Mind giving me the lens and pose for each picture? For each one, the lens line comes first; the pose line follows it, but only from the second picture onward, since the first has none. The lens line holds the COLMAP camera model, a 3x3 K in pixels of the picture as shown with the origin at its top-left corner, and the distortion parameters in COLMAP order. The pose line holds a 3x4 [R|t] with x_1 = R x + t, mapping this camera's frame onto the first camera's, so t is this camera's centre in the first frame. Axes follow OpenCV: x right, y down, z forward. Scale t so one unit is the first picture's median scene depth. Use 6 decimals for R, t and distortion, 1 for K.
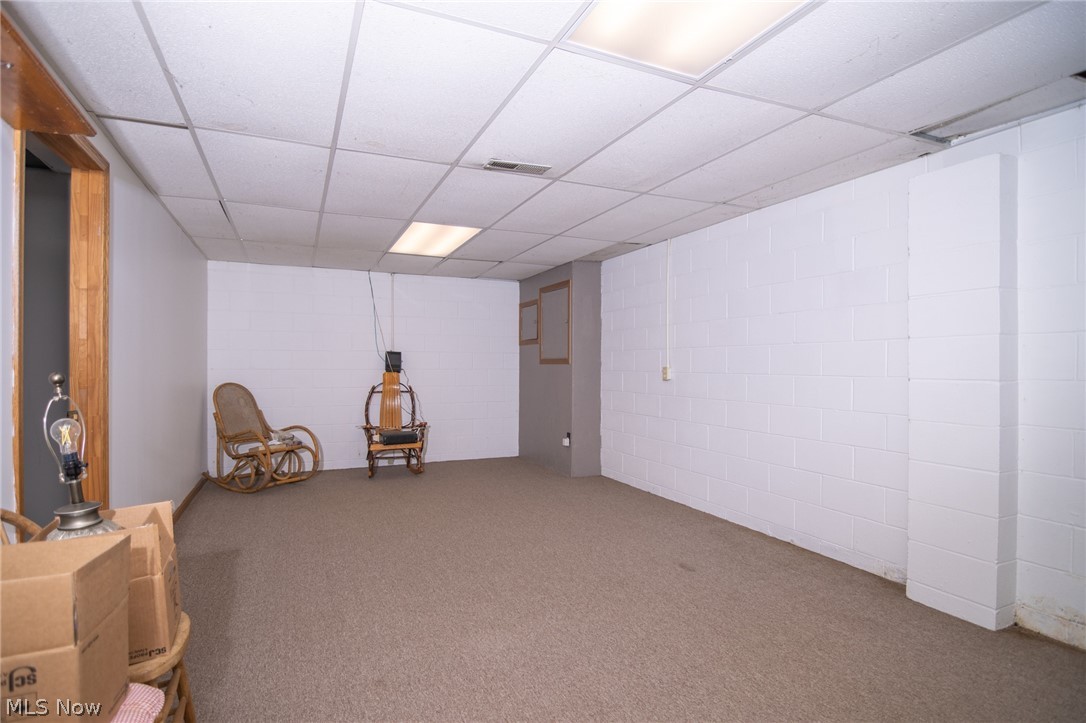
lens RADIAL K [[547.0, 0, 529.1], [0, 547.0, 360.4], [0, 0, 1]] dist [-0.009612, -0.002529]
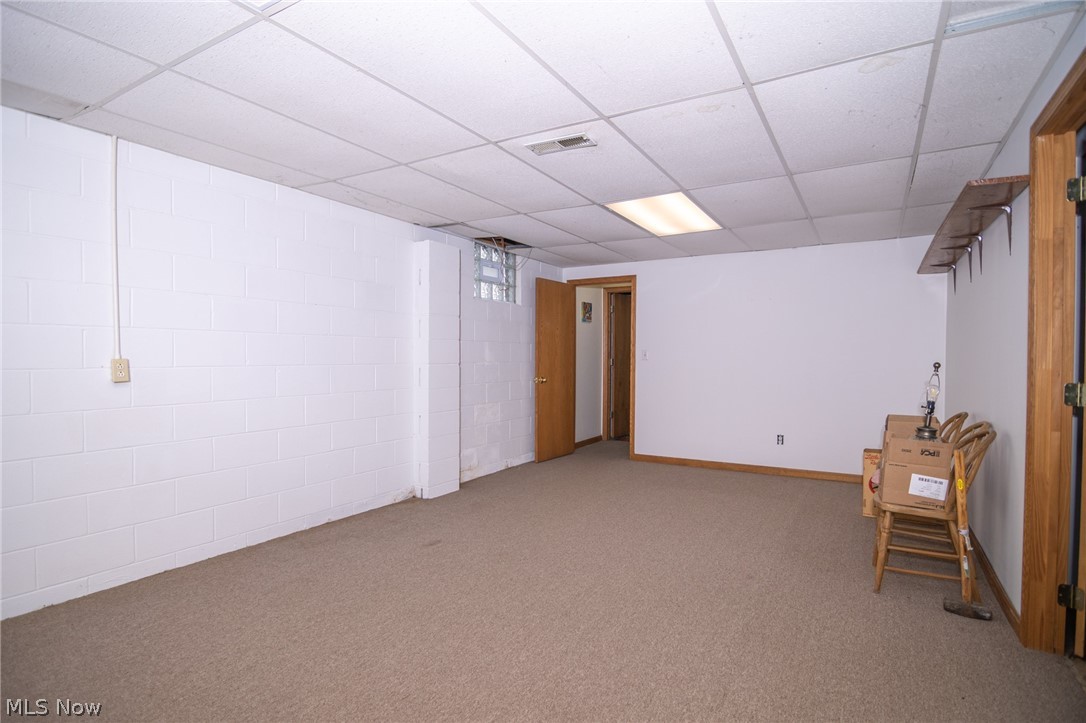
lens RADIAL K [[547.0, 0, 541.6], [0, 547.0, 362.6], [0, 0, 1]] dist [-0.009612, -0.002529]
pose [[-0.580885, -0.016295, 0.813823, -0.412653], [-0.011977, 0.999862, 0.011471, 0.003351], [-0.813898, -0.003084, -0.581000, 0.843346]]
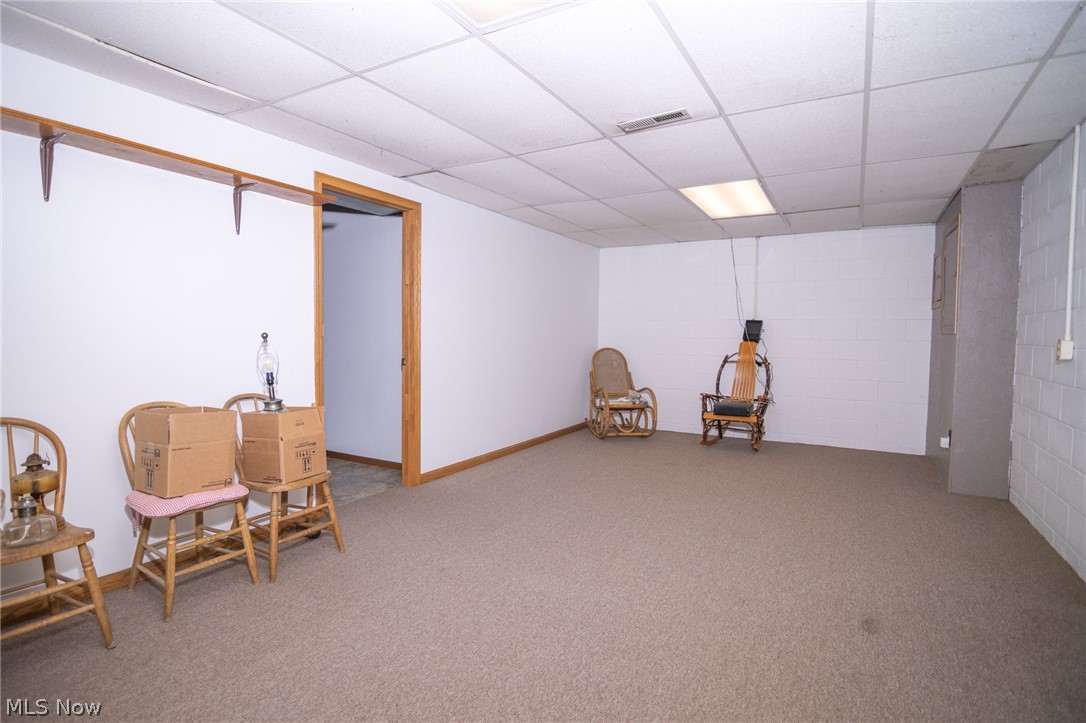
lens RADIAL K [[547.0, 0, 533.1], [0, 547.0, 358.5], [0, 0, 1]] dist [-0.009612, -0.002529]
pose [[0.592183, 0.041570, -0.804730, 0.334622], [-0.000240, 0.998677, 0.051412, 0.001842], [0.805803, -0.030252, 0.591410, 0.147163]]
